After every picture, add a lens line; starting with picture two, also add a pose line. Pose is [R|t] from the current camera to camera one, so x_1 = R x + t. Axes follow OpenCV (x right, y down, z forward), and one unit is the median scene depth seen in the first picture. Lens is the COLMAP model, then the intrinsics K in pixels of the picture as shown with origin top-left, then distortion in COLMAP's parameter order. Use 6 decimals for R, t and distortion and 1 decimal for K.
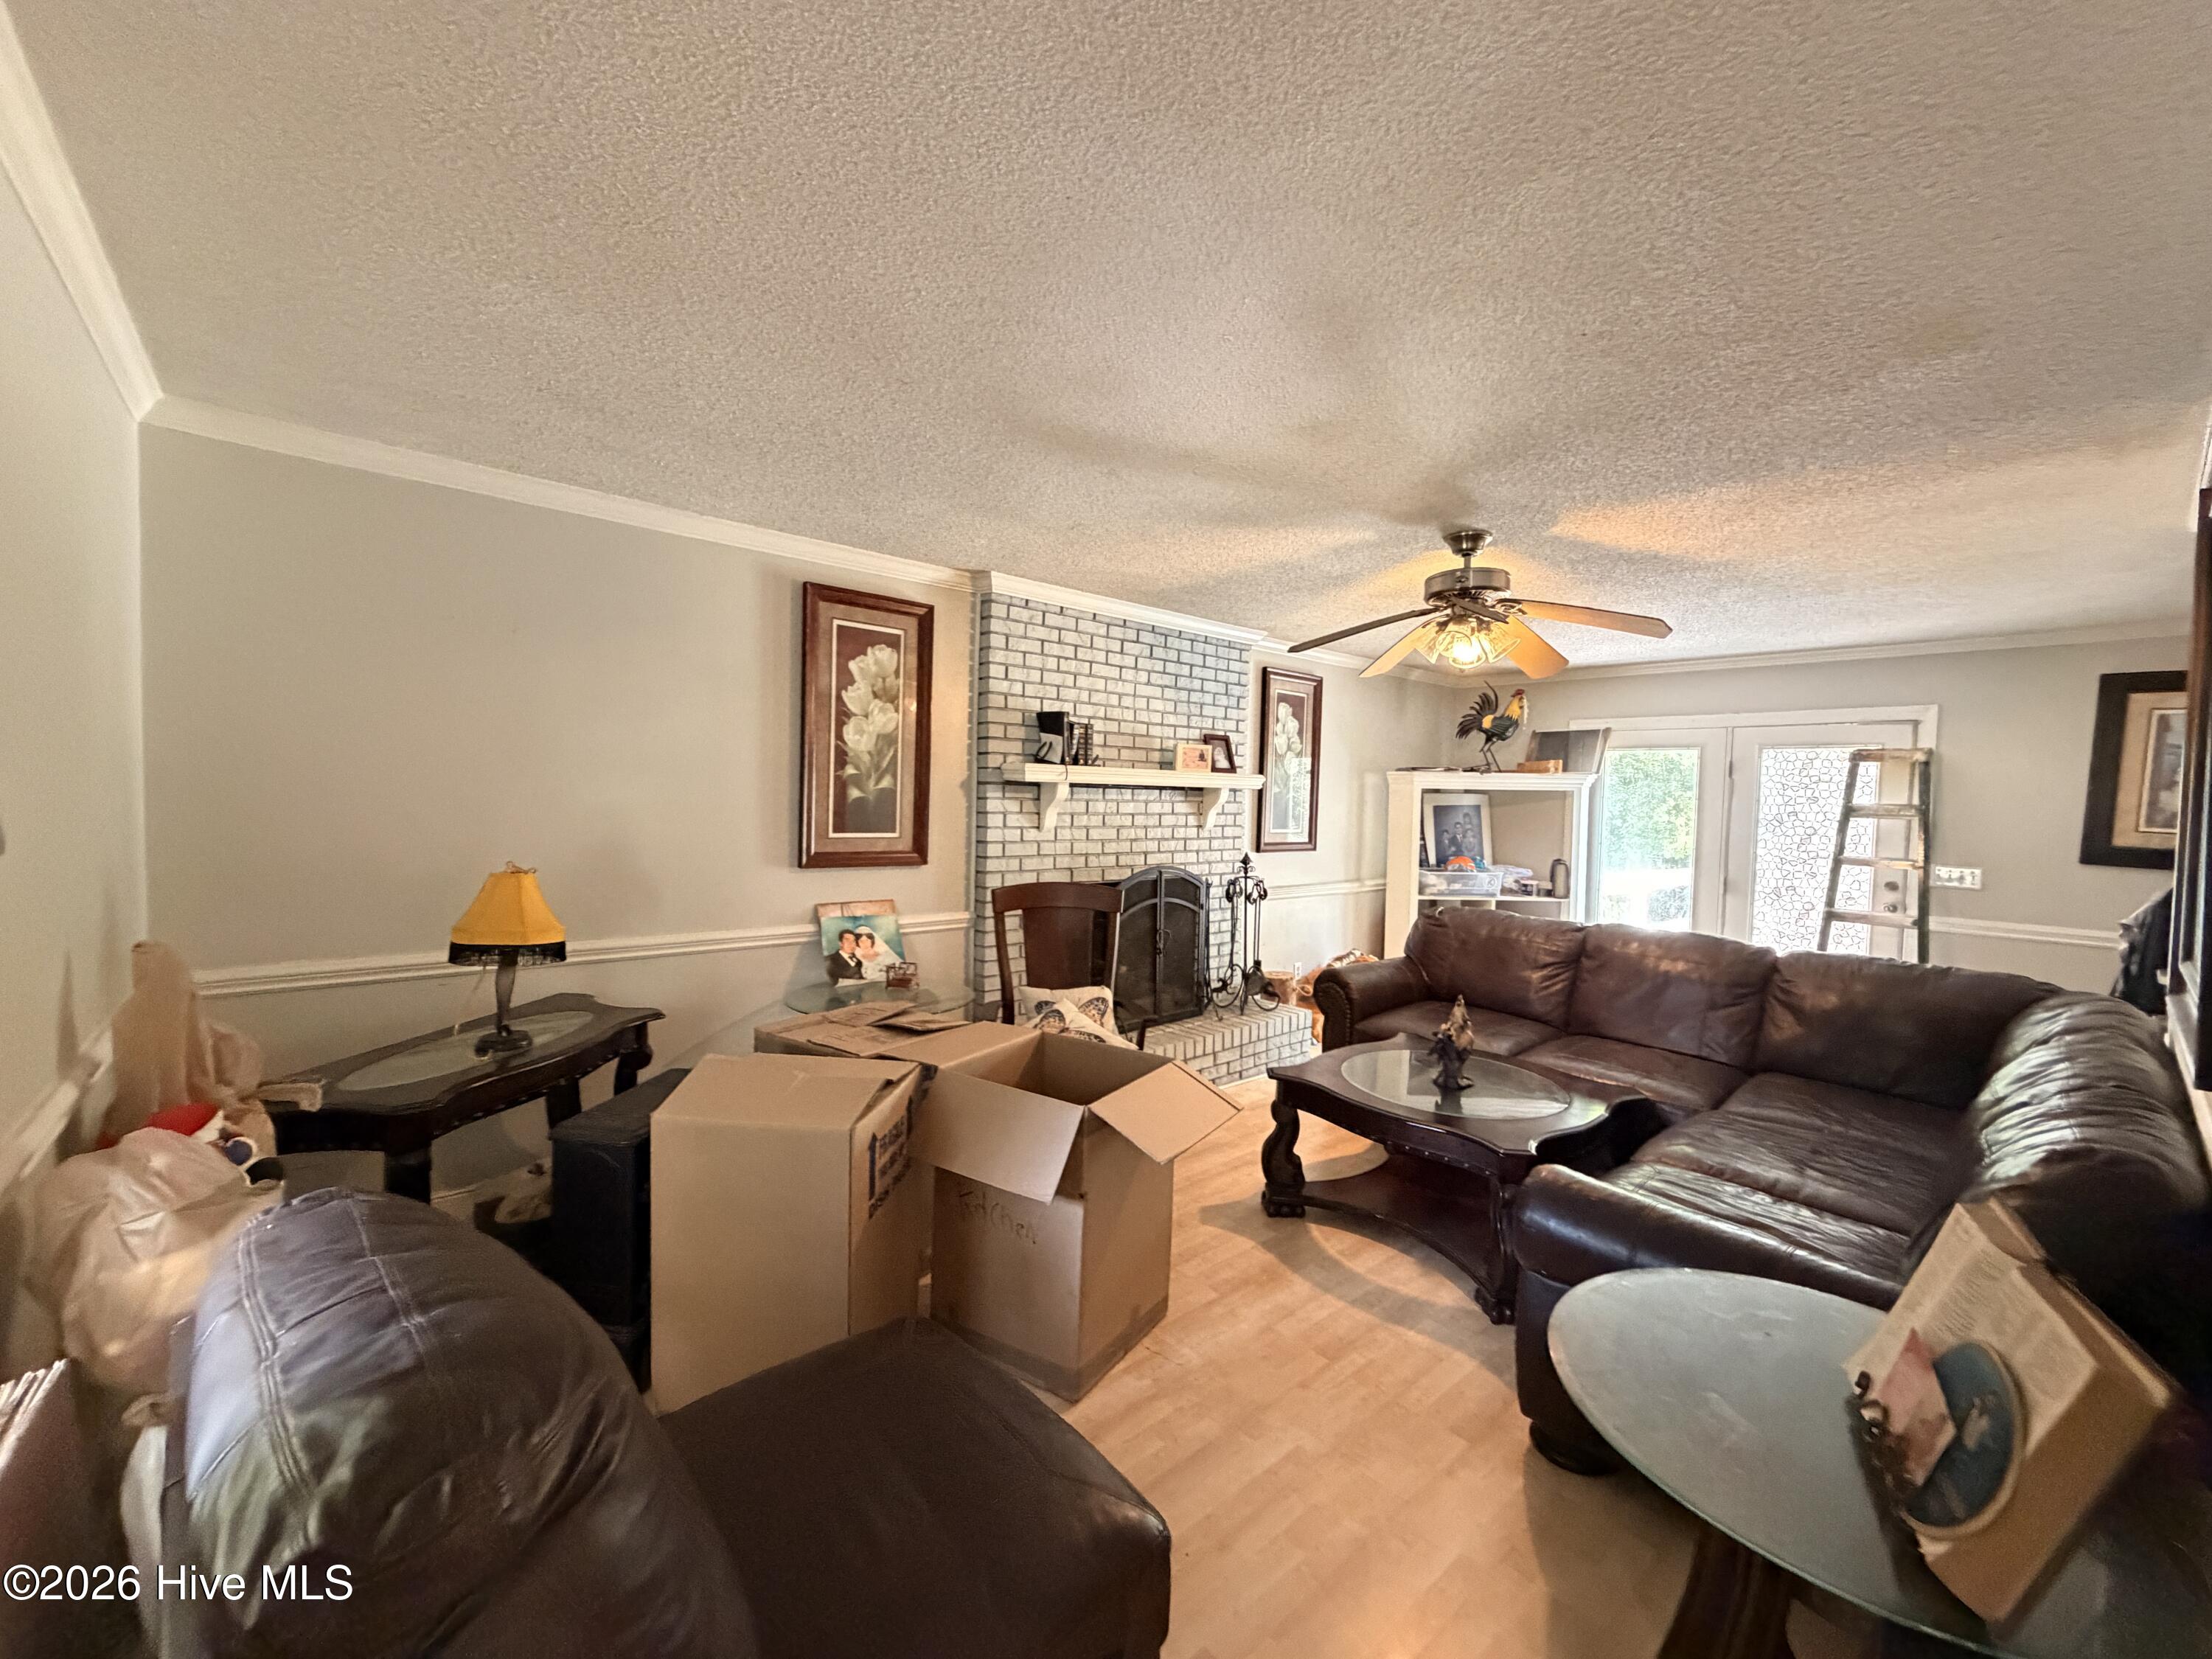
lens RADIAL K [[886.5, 0, 1107.7], [0, 886.5, 831.8], [0, 0, 1]] dist [-0.000886, 0.000091]
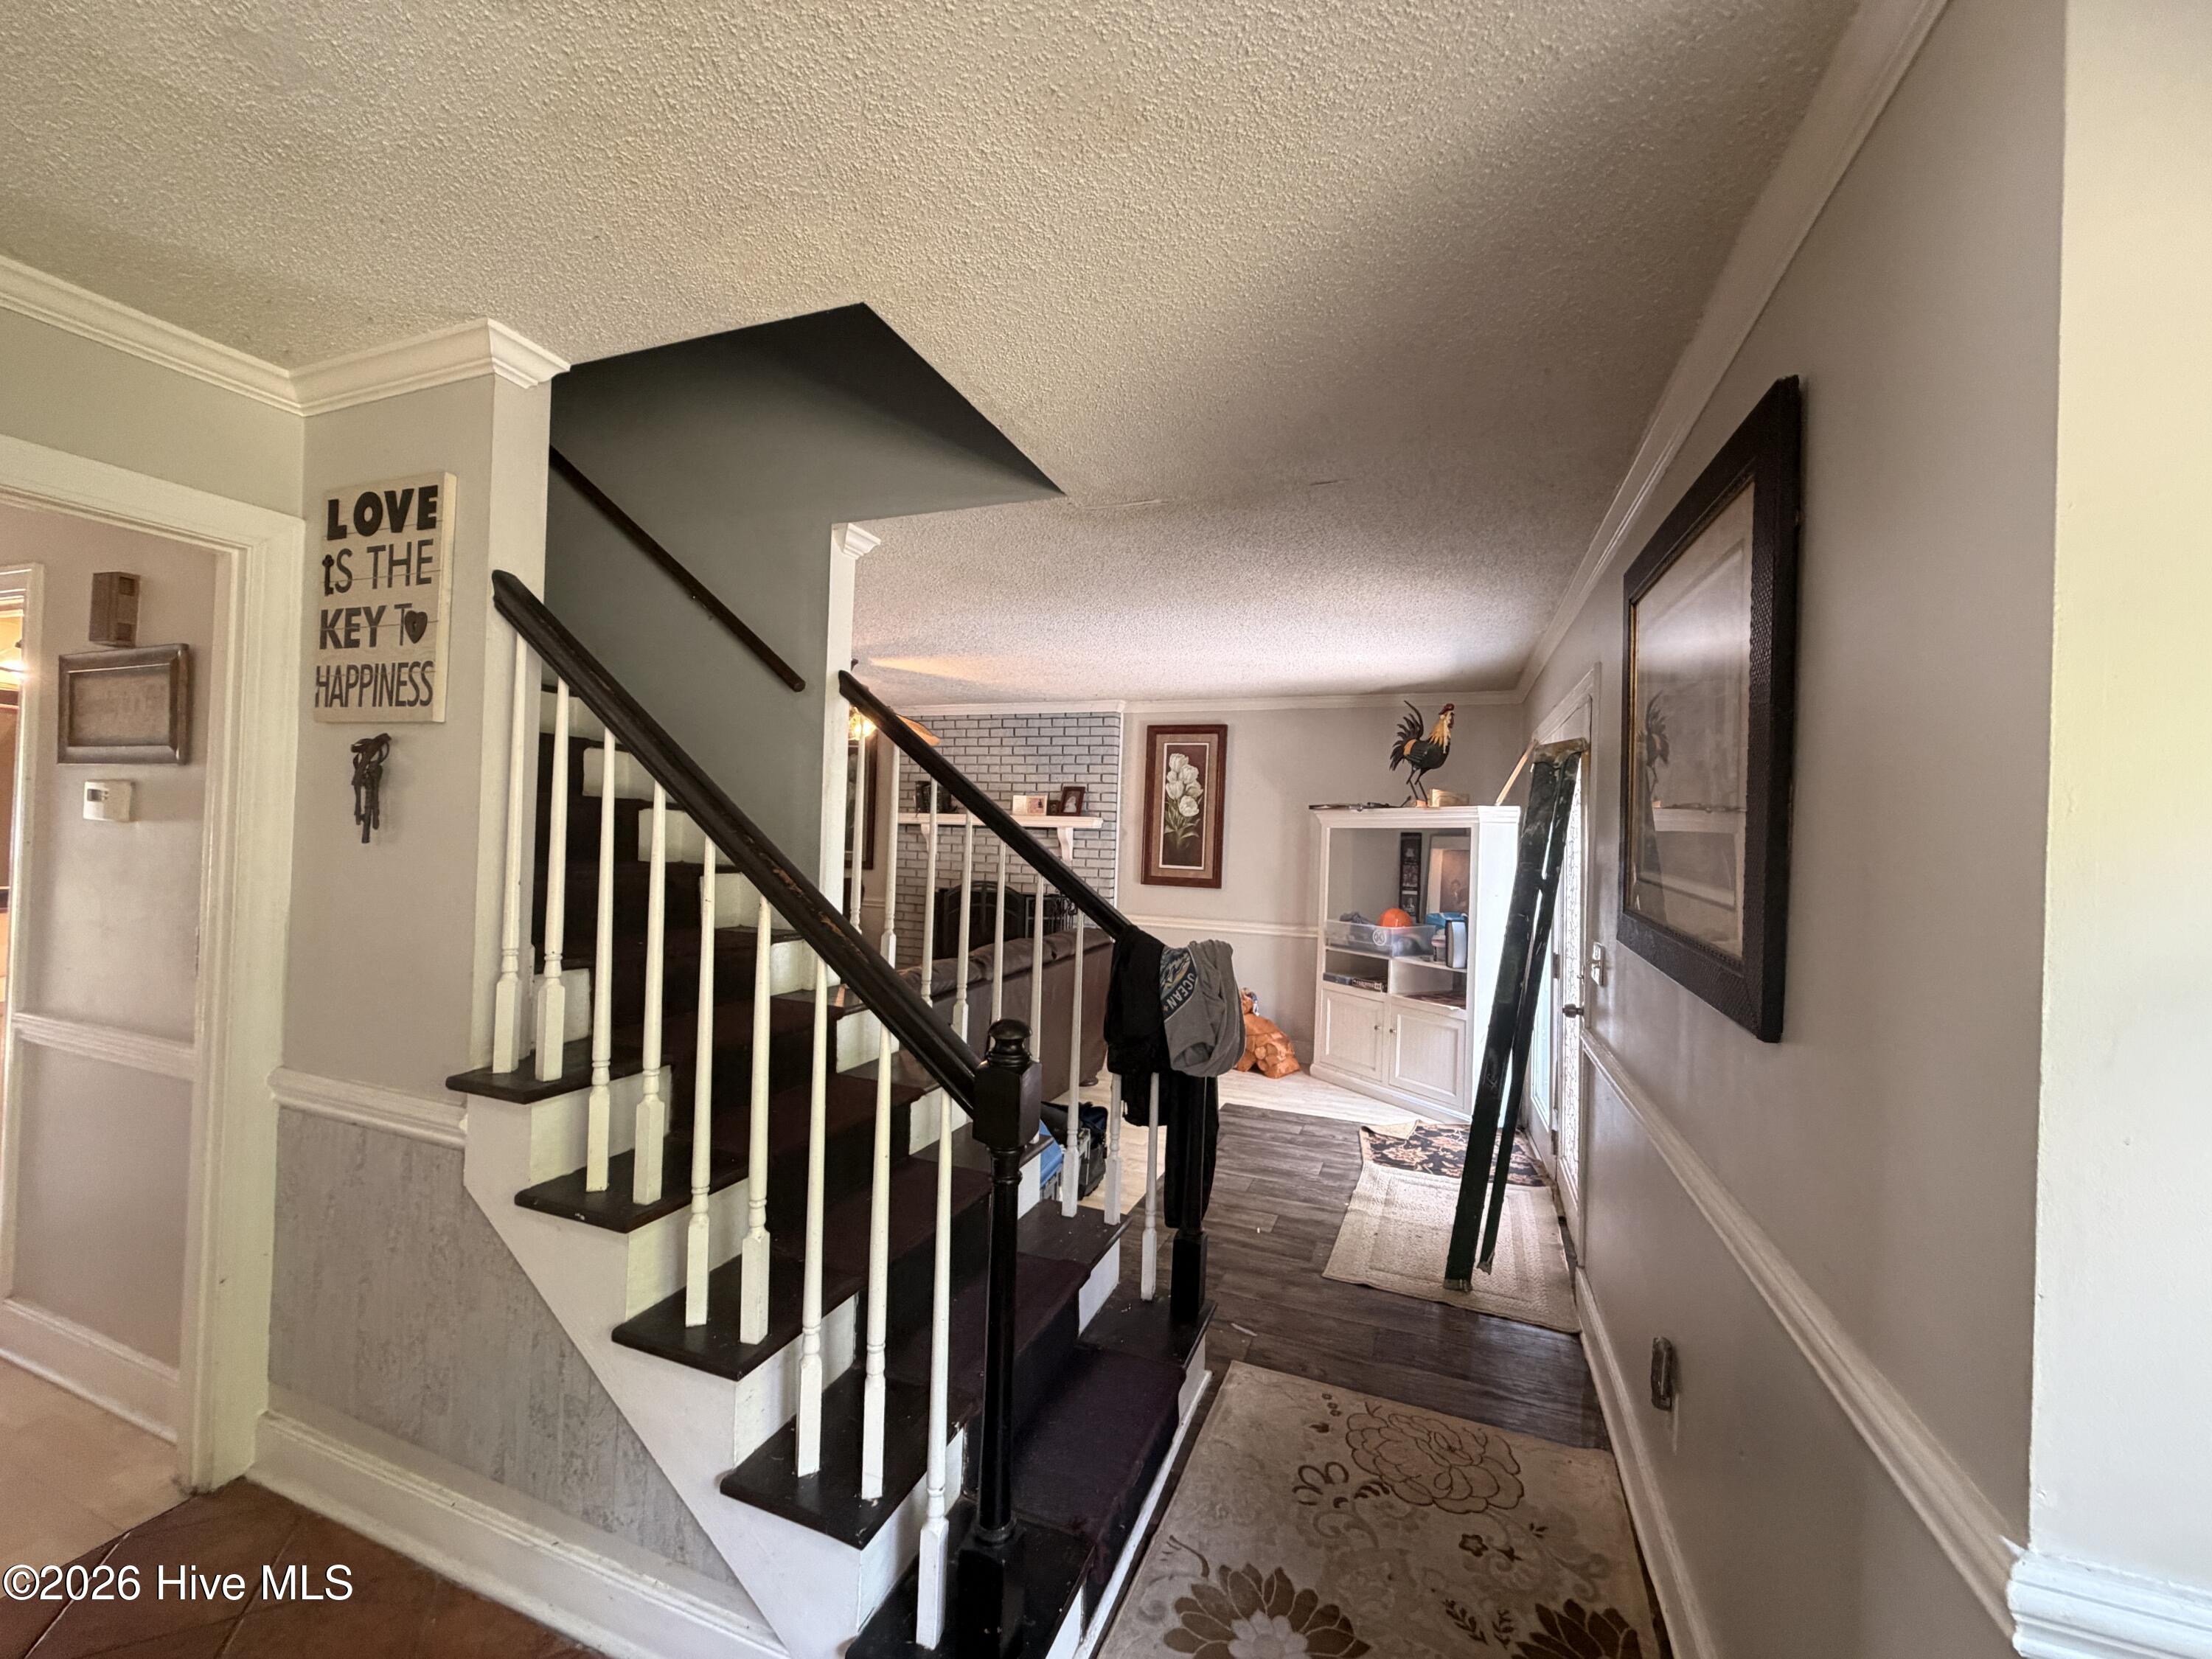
lens RADIAL K [[886.5, 0, 1099.2], [0, 886.5, 814.5], [0, 0, 1]] dist [-0.000886, 0.000091]
pose [[0.463372, -0.019250, -0.885955, 1.144192], [-0.050928, 0.997533, -0.048310, -0.007772], [0.884699, 0.067505, 0.461249, 0.390047]]
